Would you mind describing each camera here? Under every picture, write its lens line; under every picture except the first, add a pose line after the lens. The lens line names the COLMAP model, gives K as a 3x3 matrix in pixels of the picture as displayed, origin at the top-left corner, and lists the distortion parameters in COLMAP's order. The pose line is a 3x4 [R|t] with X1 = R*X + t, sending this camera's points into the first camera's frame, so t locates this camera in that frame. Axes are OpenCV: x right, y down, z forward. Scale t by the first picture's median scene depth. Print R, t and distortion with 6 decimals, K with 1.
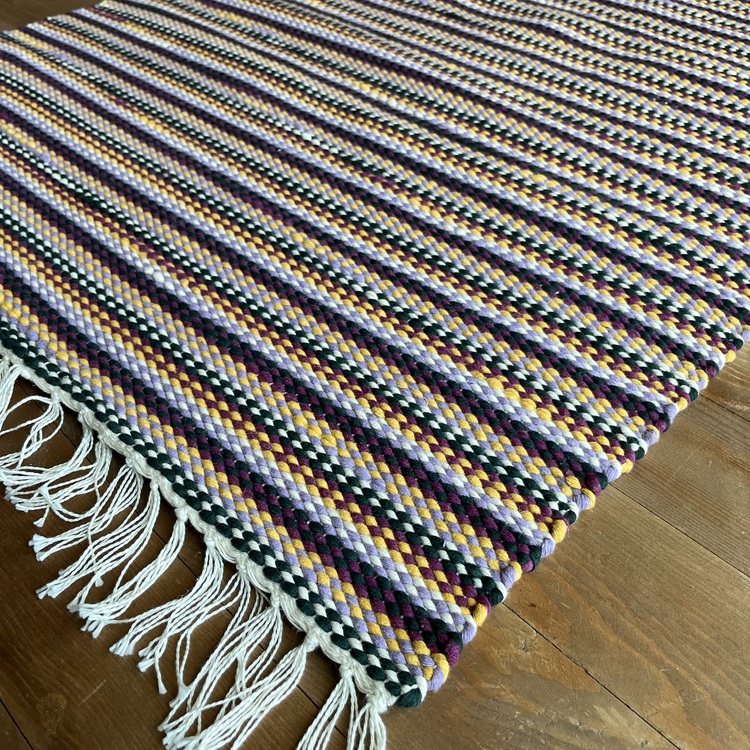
lens RADIAL K [[798.2, 0, 361.6], [0, 798.2, 355.1], [0, 0, 1]] dist [0.014973, -0.024816]
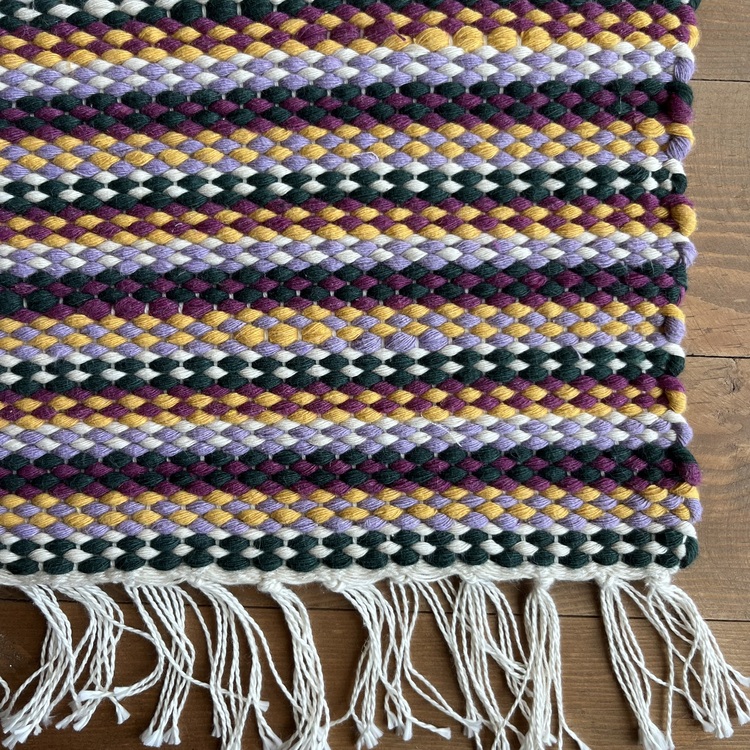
lens RADIAL K [[798.2, 0, 361.6], [0, 798.2, 355.1], [0, 0, 1]] dist [0.014973, -0.024816]
pose [[0.713863, -0.699483, -0.033504, -0.008053], [0.473593, 0.446980, 0.758893, -0.368902], [-0.515857, -0.557613, 0.650353, 0.617319]]
